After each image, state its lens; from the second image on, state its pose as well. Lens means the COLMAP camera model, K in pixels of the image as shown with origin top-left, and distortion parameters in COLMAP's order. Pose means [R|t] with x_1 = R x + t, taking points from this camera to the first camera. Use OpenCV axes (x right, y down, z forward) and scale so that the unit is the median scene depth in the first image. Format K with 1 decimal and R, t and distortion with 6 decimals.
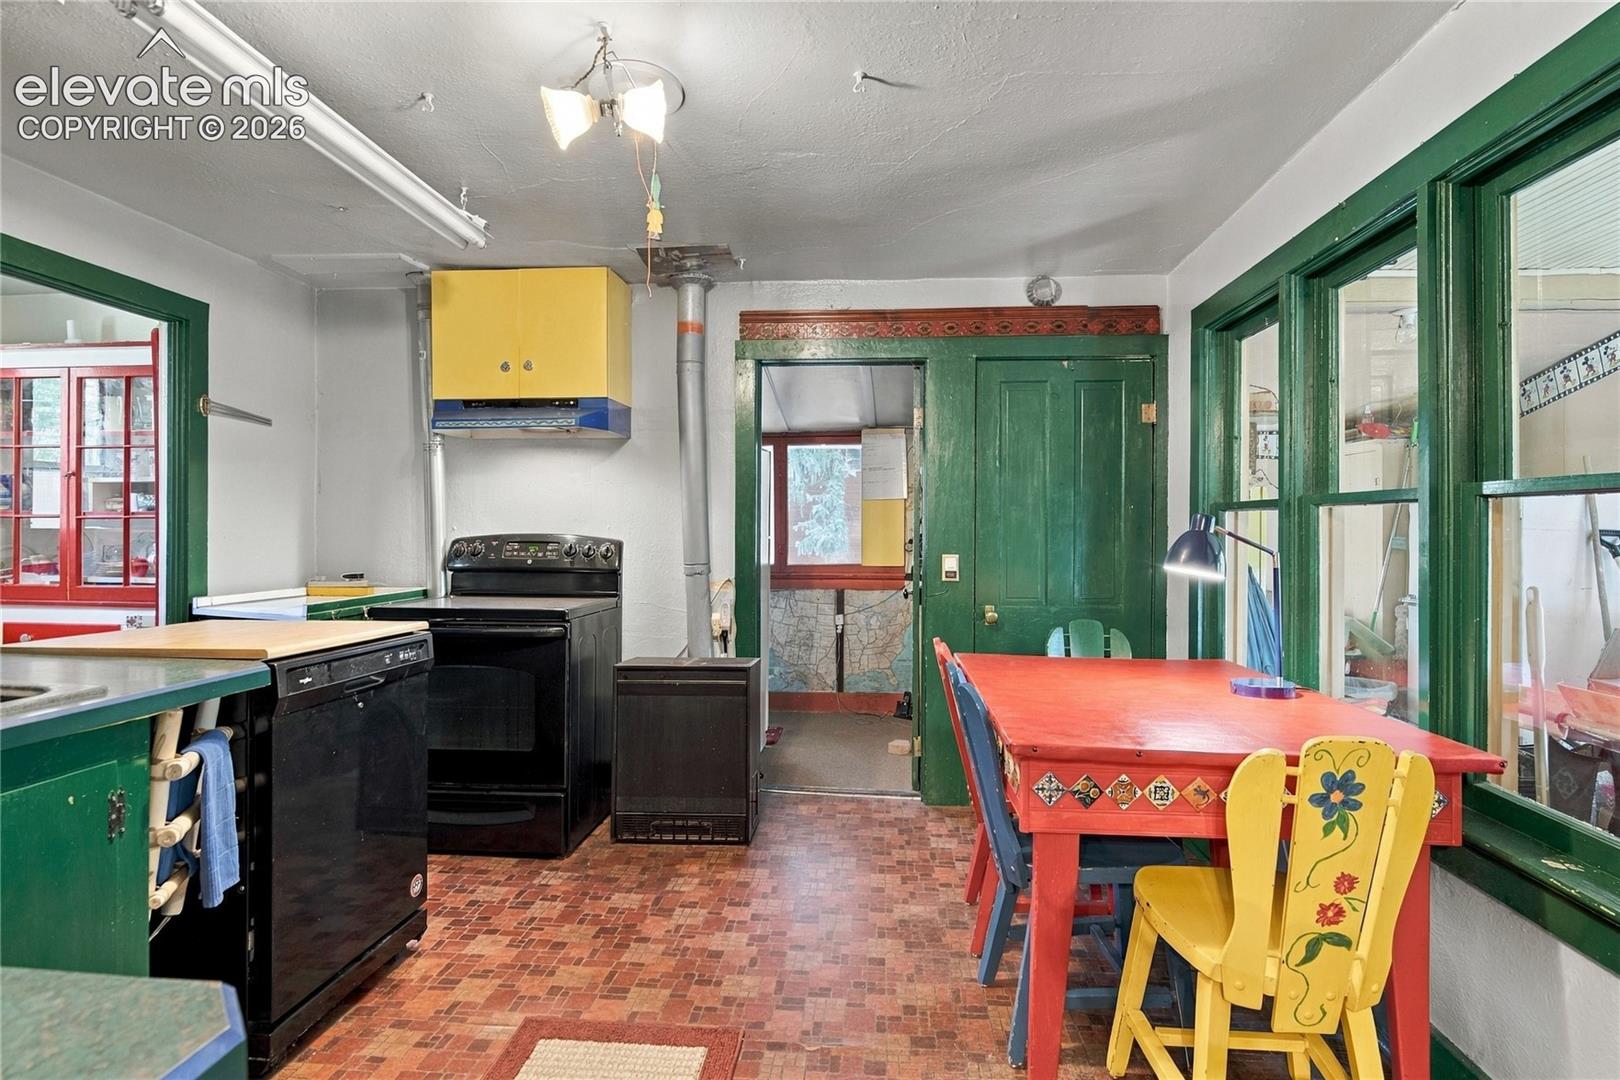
lens RADIAL K [[829.0, 0, 809.2], [0, 829.0, 535.1], [0, 0, 1]] dist [-0.003936, -0.000987]
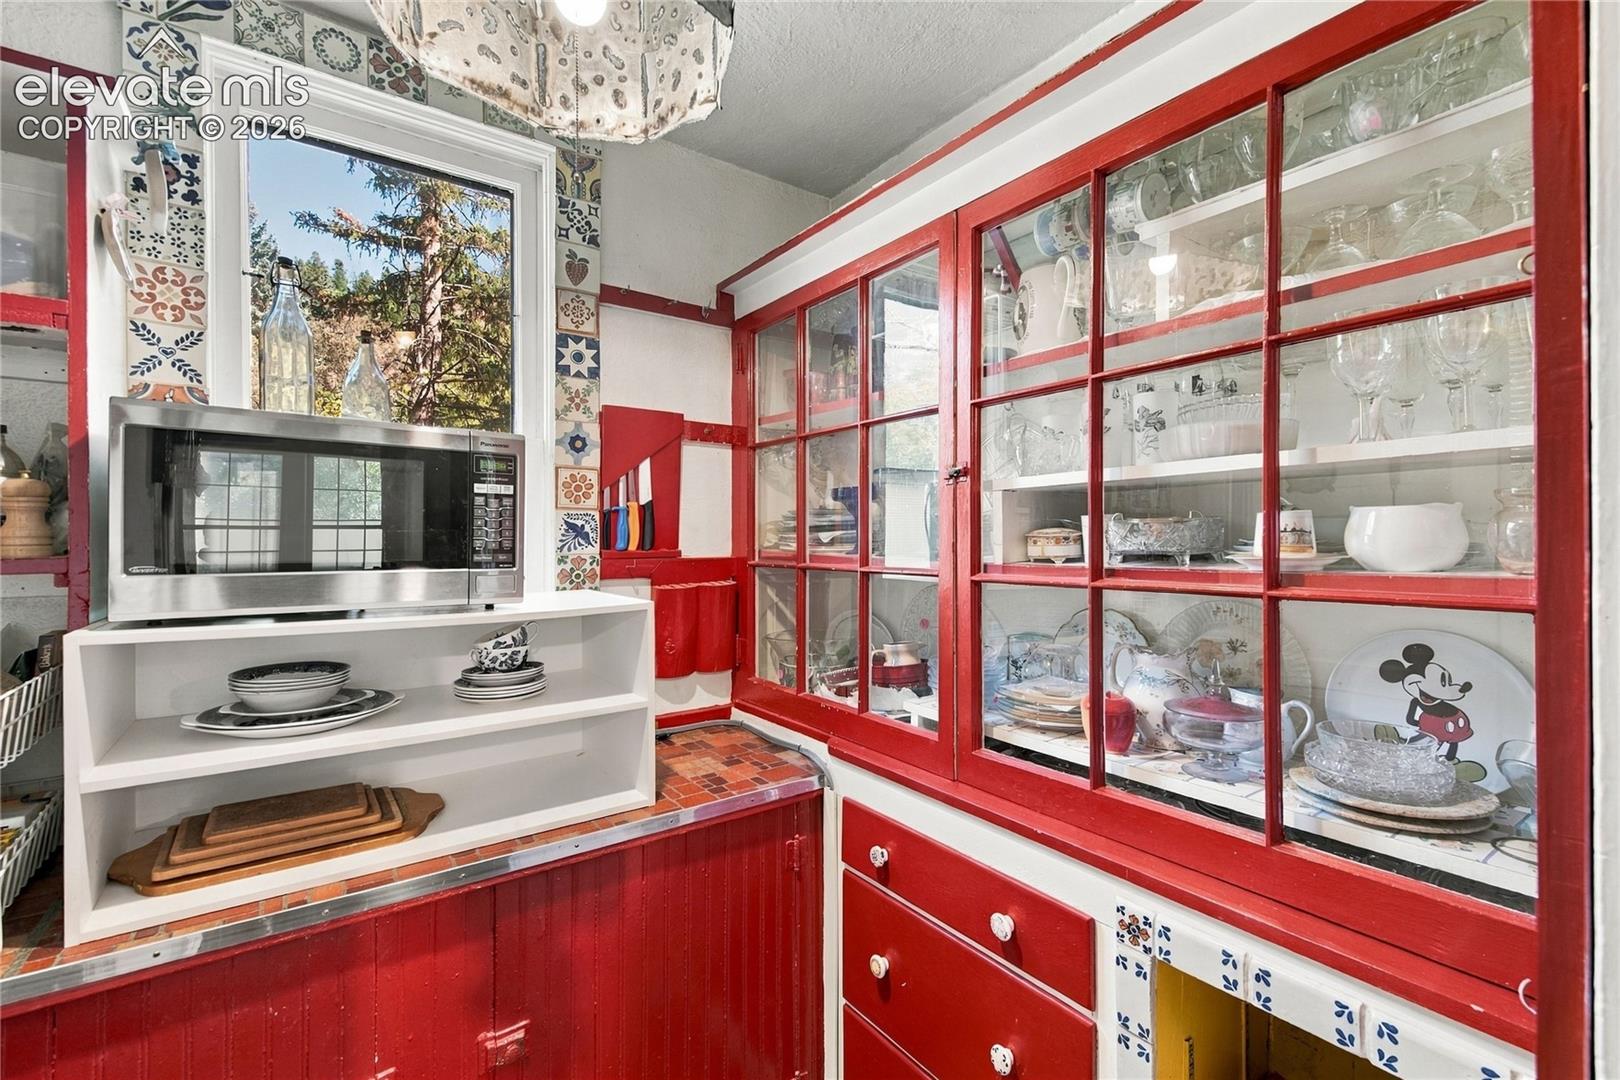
lens RADIAL K [[690.3, 0, 808.4], [0, 690.3, 534.1], [0, 0, 1]] dist [-0.000127, -0.000016]
pose [[0.657177, -0.006675, -0.753707, -0.681846], [0.010511, 0.999945, 0.000309, -0.043977], [0.753663, -0.008125, 0.657211, 0.715070]]
